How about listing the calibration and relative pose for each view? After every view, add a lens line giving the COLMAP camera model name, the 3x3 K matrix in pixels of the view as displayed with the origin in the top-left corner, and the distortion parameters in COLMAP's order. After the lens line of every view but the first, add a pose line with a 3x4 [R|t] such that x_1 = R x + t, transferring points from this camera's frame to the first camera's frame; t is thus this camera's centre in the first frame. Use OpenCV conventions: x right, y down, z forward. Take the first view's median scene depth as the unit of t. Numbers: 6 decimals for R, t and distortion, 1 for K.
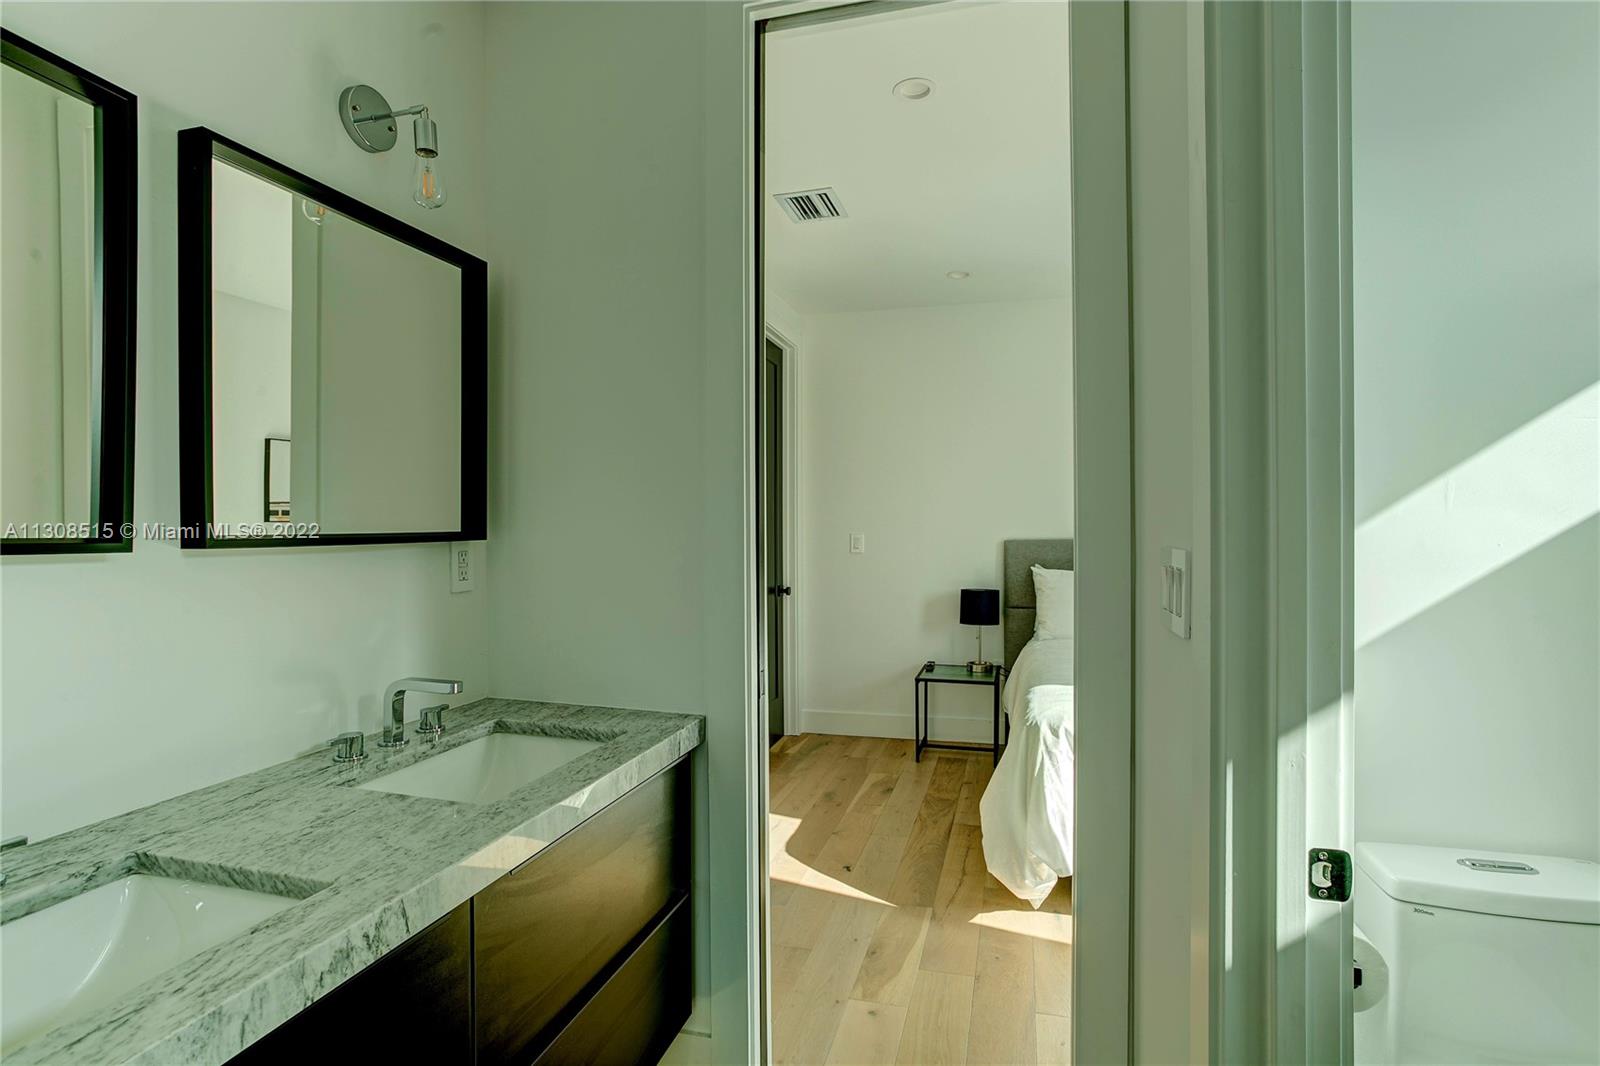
lens RADIAL K [[767.0, 0, 810.1], [0, 767.0, 531.4], [0, 0, 1]] dist [-0.037912, 0.019314]
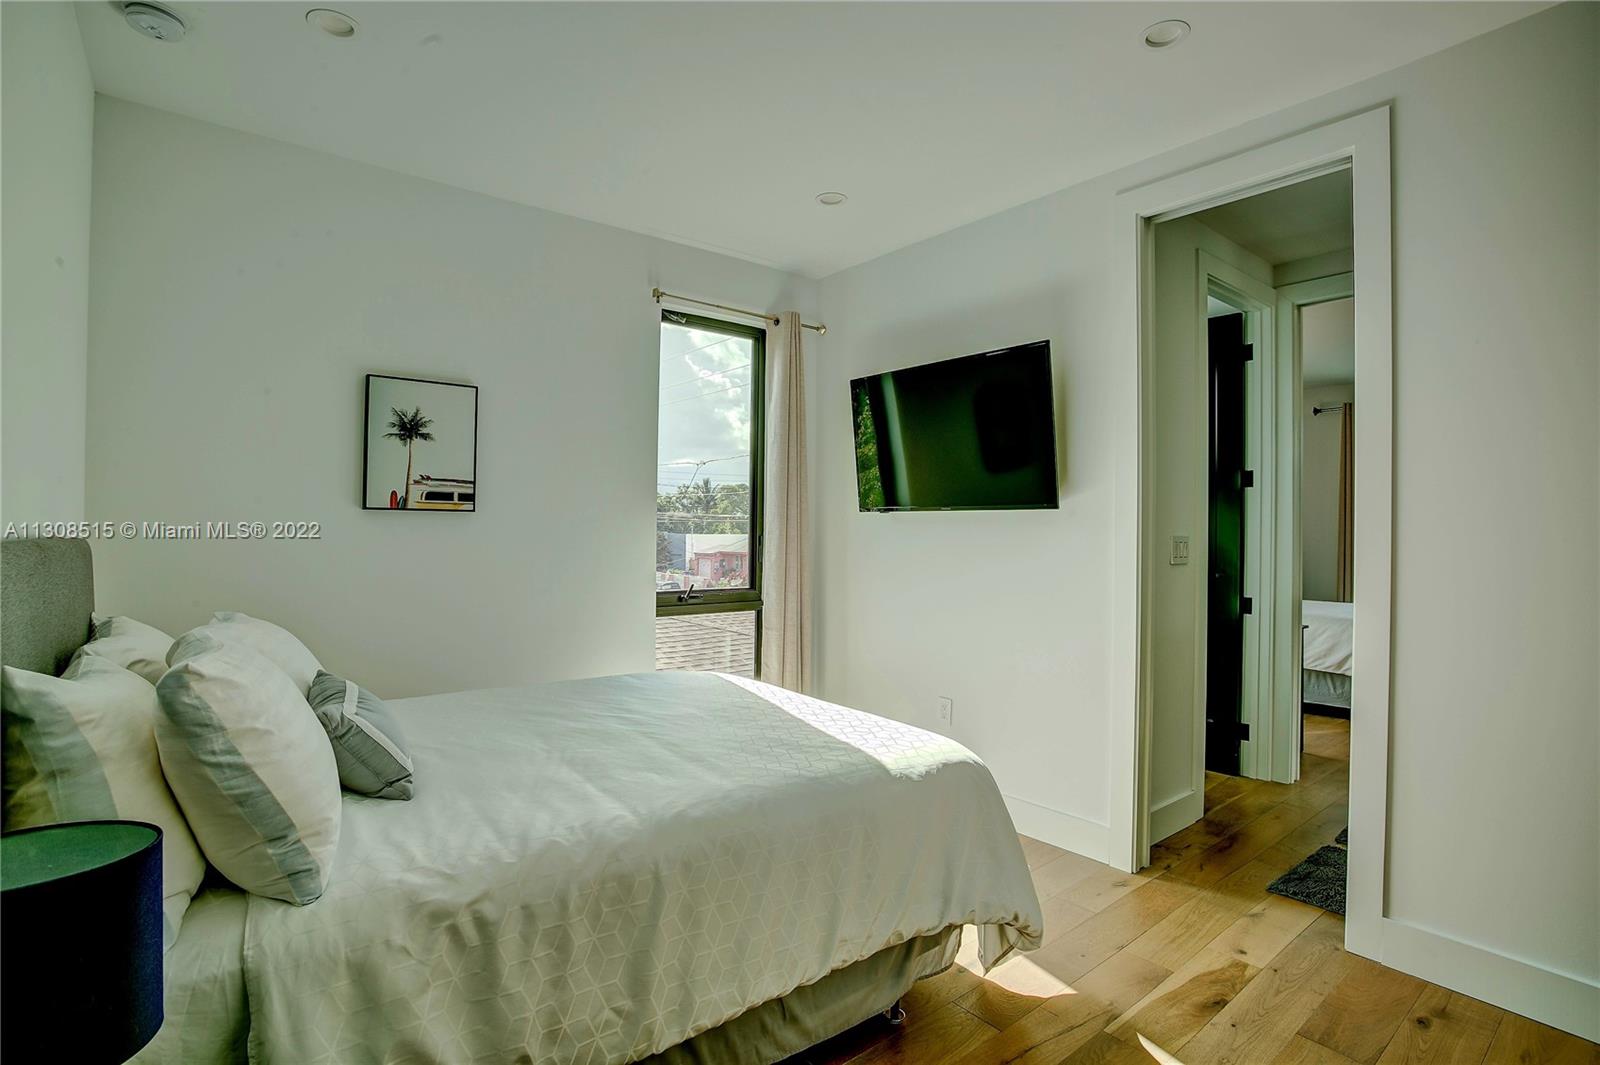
lens RADIAL K [[767.0, 0, 810.1], [0, 767.0, 530.9], [0, 0, 1]] dist [-0.037912, 0.019314]
pose [[-0.812701, -0.010949, 0.582577, -0.021523], [-0.010760, 0.999935, 0.003783, -0.001760], [-0.582581, -0.003194, -0.812766, 1.105234]]
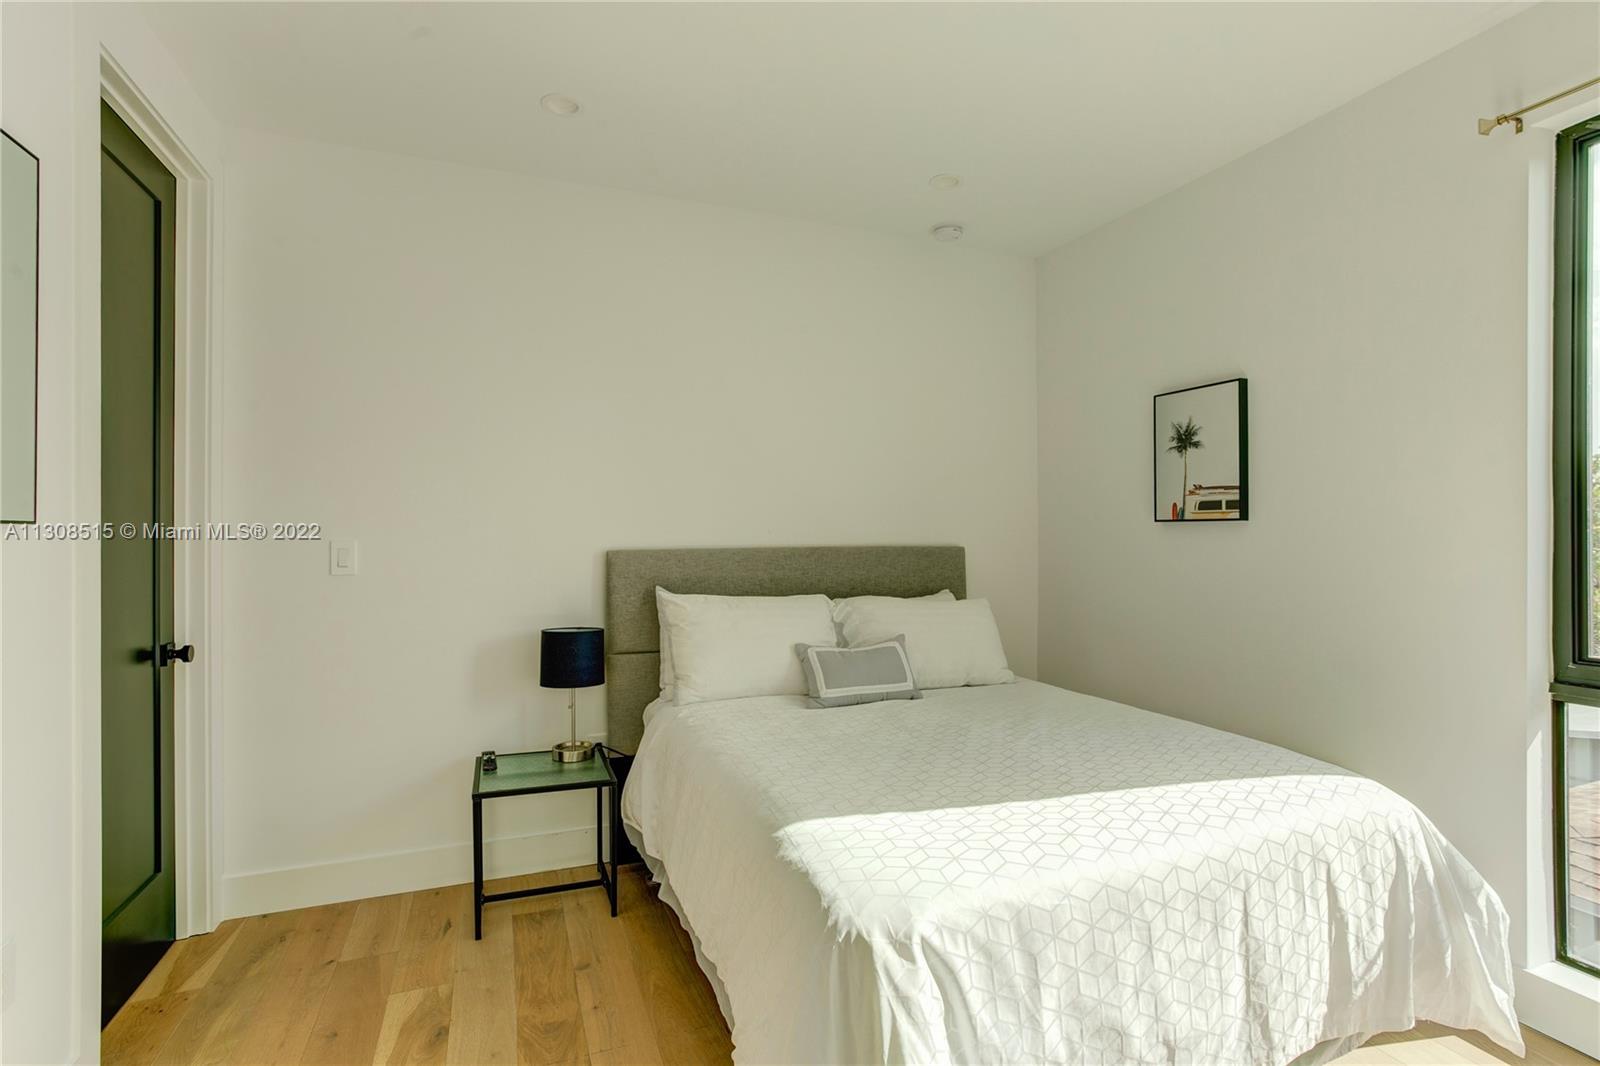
lens RADIAL K [[767.0, 0, 810.1], [0, 767.0, 531.4], [0, 0, 1]] dist [-0.037912, 0.019314]
pose [[0.782836, 0.002069, 0.622224, -0.018181], [0.001092, 0.999988, -0.004698, -0.001986], [-0.622227, 0.004357, 0.782825, 0.392264]]
